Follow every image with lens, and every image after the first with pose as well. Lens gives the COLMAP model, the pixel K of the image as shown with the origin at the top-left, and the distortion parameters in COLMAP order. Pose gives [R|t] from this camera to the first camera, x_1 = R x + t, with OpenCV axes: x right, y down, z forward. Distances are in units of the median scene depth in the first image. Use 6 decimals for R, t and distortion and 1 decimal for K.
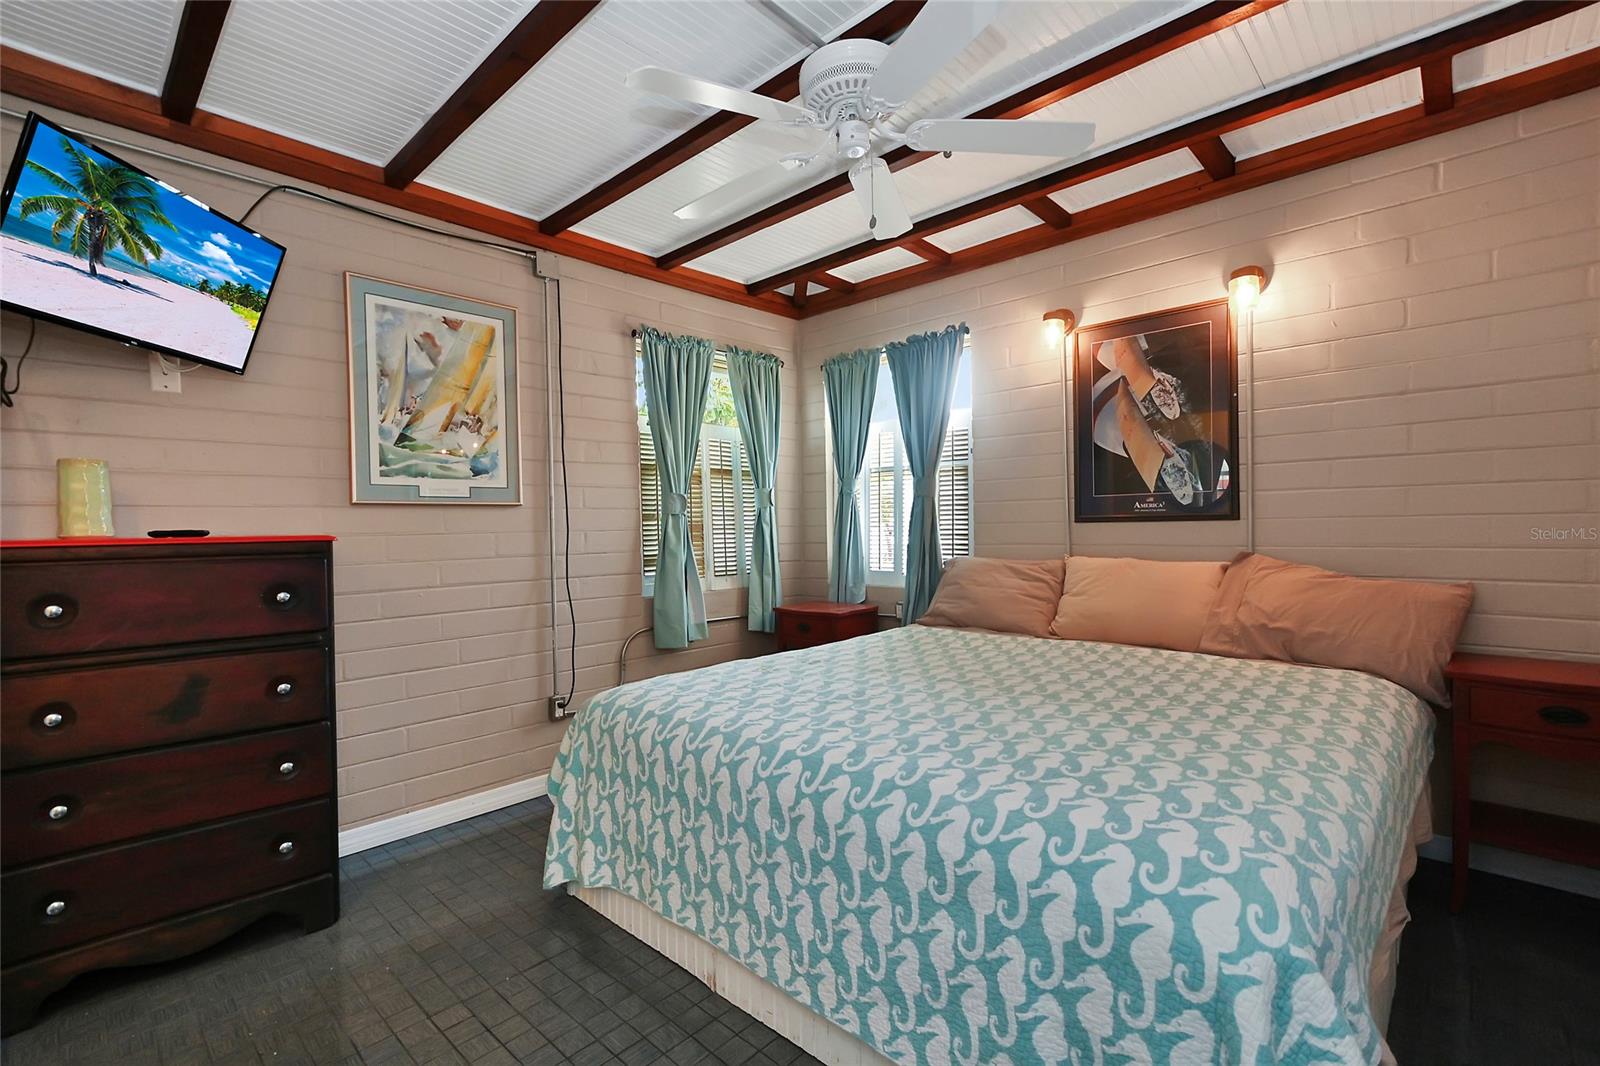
lens RADIAL K [[722.4, 0, 800.0], [0, 722.4, 533.0], [0, 0, 1]] dist [0.007537, -0.000728]
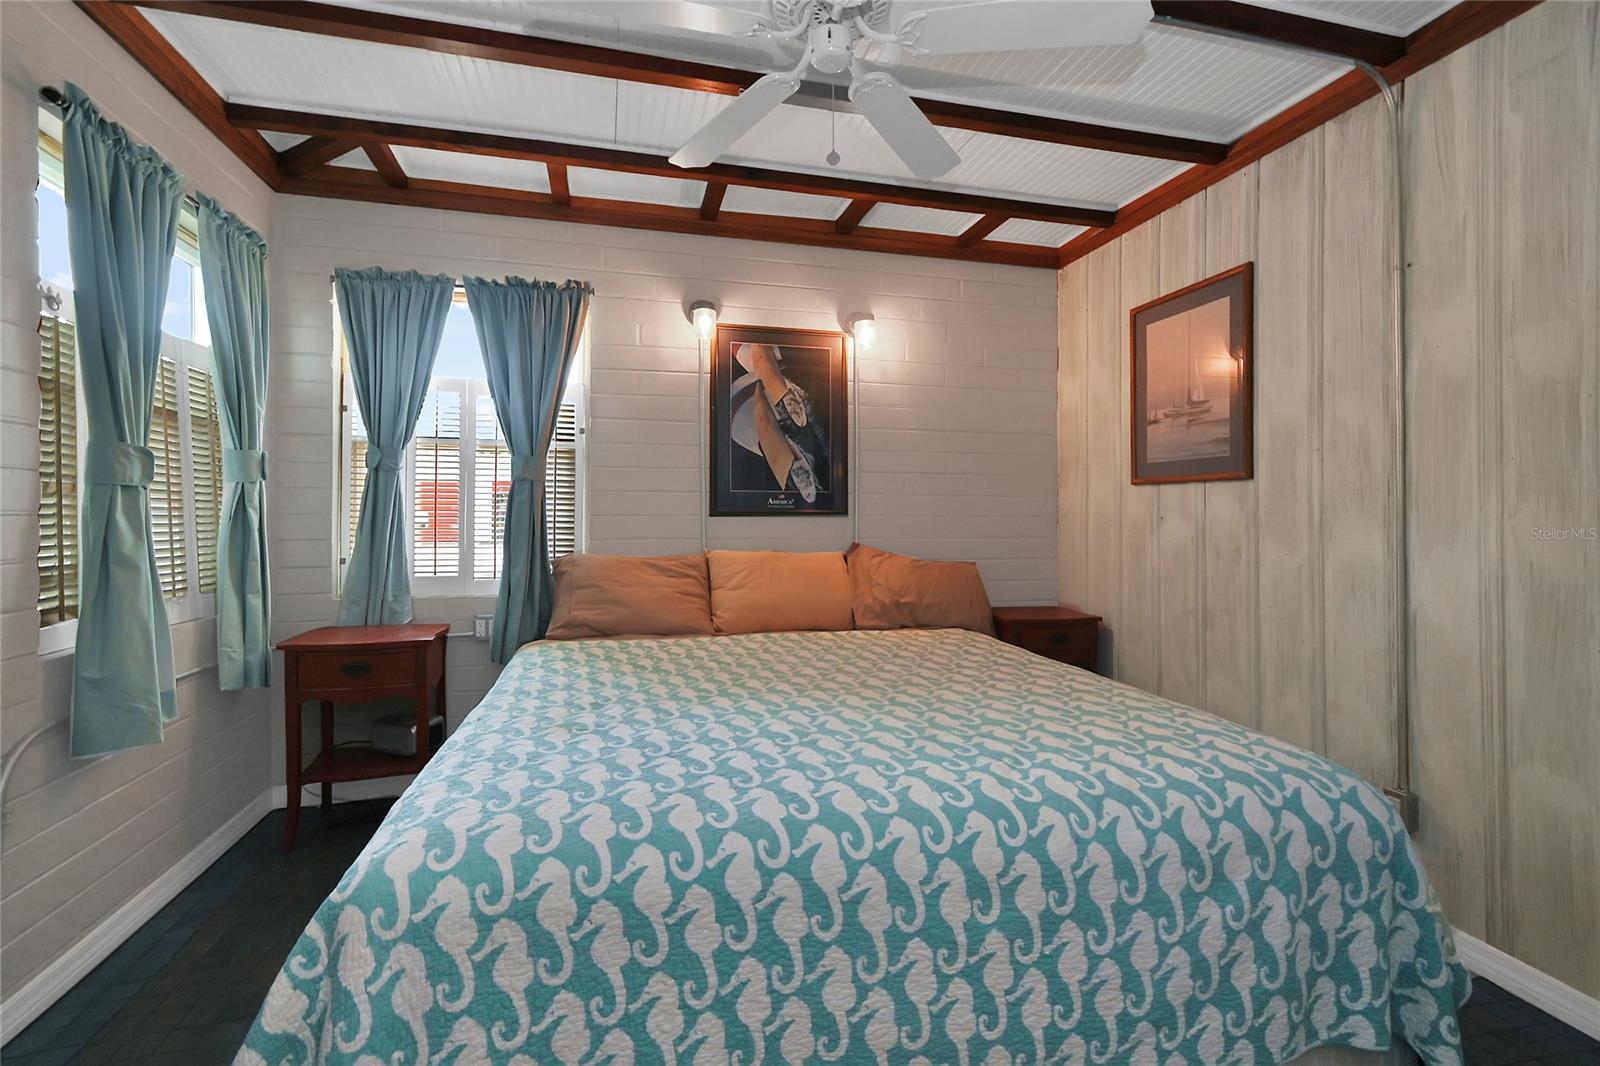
lens RADIAL K [[718.2, 0, 800.2], [0, 718.2, 508.2], [0, 0, 1]] dist [0.012419, -0.000375]
pose [[0.540355, 0.027584, 0.840985, -0.406476], [-0.004641, 0.999545, -0.029803, 0.003459], [-0.841424, 0.012201, 0.540237, 0.382984]]
